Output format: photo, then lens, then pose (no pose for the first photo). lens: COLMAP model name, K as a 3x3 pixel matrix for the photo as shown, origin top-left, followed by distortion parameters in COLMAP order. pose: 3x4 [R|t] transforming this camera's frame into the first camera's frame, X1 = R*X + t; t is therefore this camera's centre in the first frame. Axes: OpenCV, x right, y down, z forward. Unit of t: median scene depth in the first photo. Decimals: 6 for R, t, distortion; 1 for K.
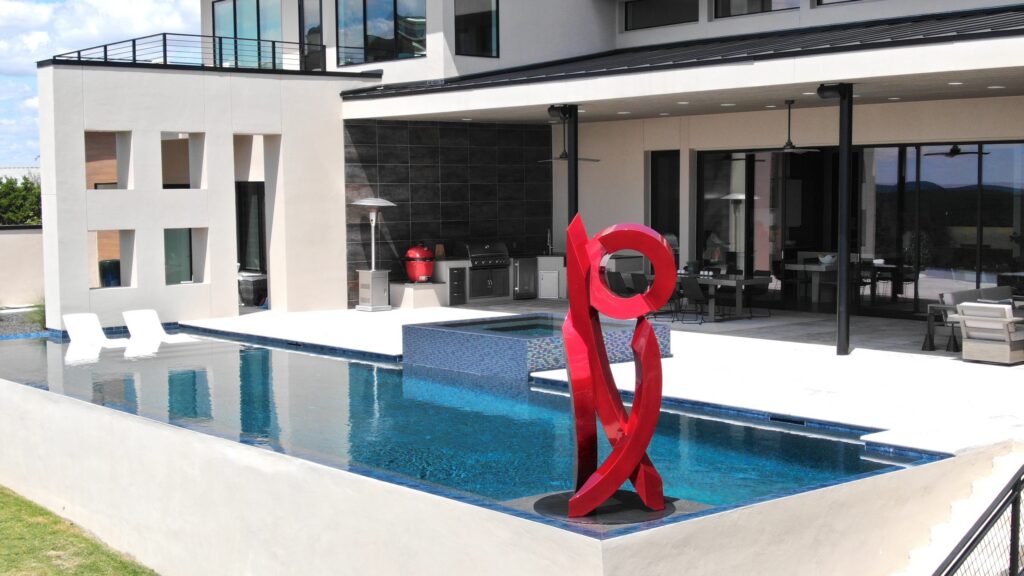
lens RADIAL K [[1383.4, 0, 512.0], [0, 1383.4, 288.0], [0, 0, 1]] dist [0.114262, -0.008335]
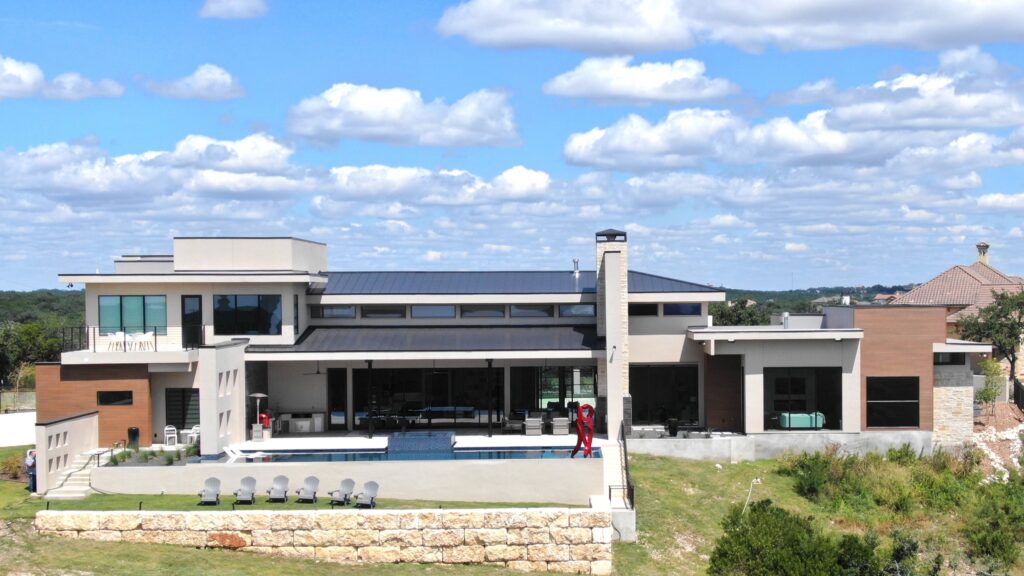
lens RADIAL K [[1383.4, 0, 512.0], [0, 1383.4, 288.0], [0, 0, 1]] dist [0.114262, -0.008335]
pose [[0.670093, 0.014621, 0.742134, -1.563732], [0.059234, 0.995564, -0.073098, -0.044710], [-0.739910, 0.092942, 0.666254, -0.918496]]
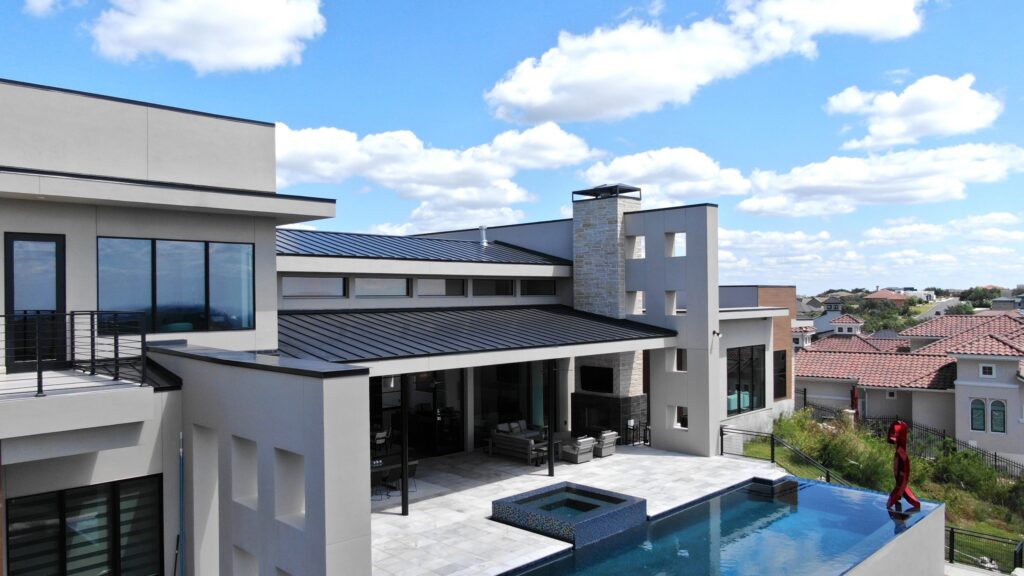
lens RADIAL K [[732.9, 0, 512.0], [0, 732.9, 288.0], [0, 0, 1]] dist [-0.000616, -0.000716]
pose [[-0.072773, 0.019525, 0.997157, -0.647822], [0.083709, 0.996400, -0.013401, -0.172304], [-0.993829, 0.082495, -0.074145, 0.827430]]
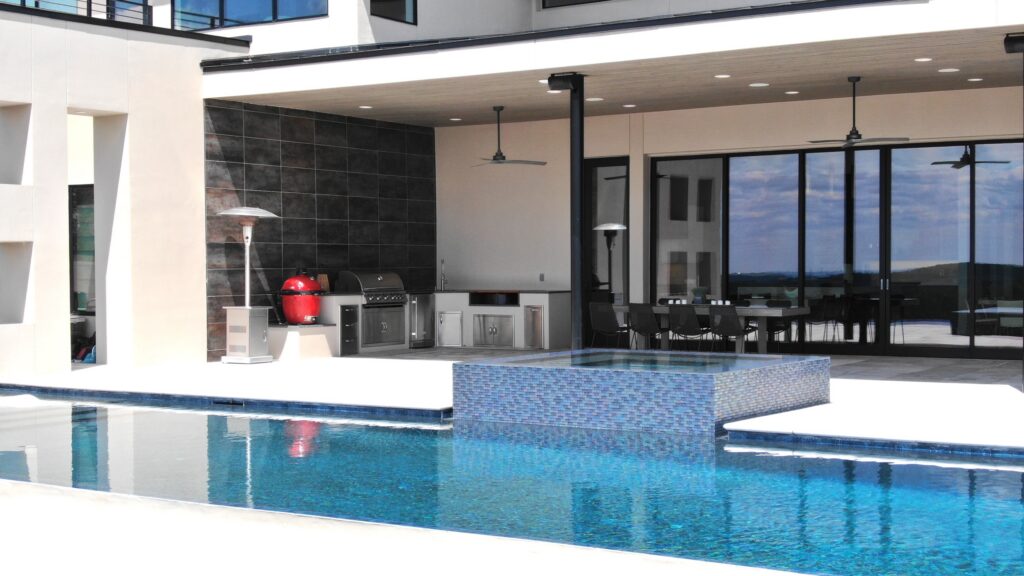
lens RADIAL K [[1449.3, 0, 512.0], [0, 1449.3, 288.0], [0, 0, 1]] dist [0.057681, -0.053100]
pose [[0.957409, -0.000195, 0.288734, -0.184990], [0.017147, 0.998273, -0.056183, 0.022062], [-0.288225, 0.058741, 0.955759, 0.233555]]
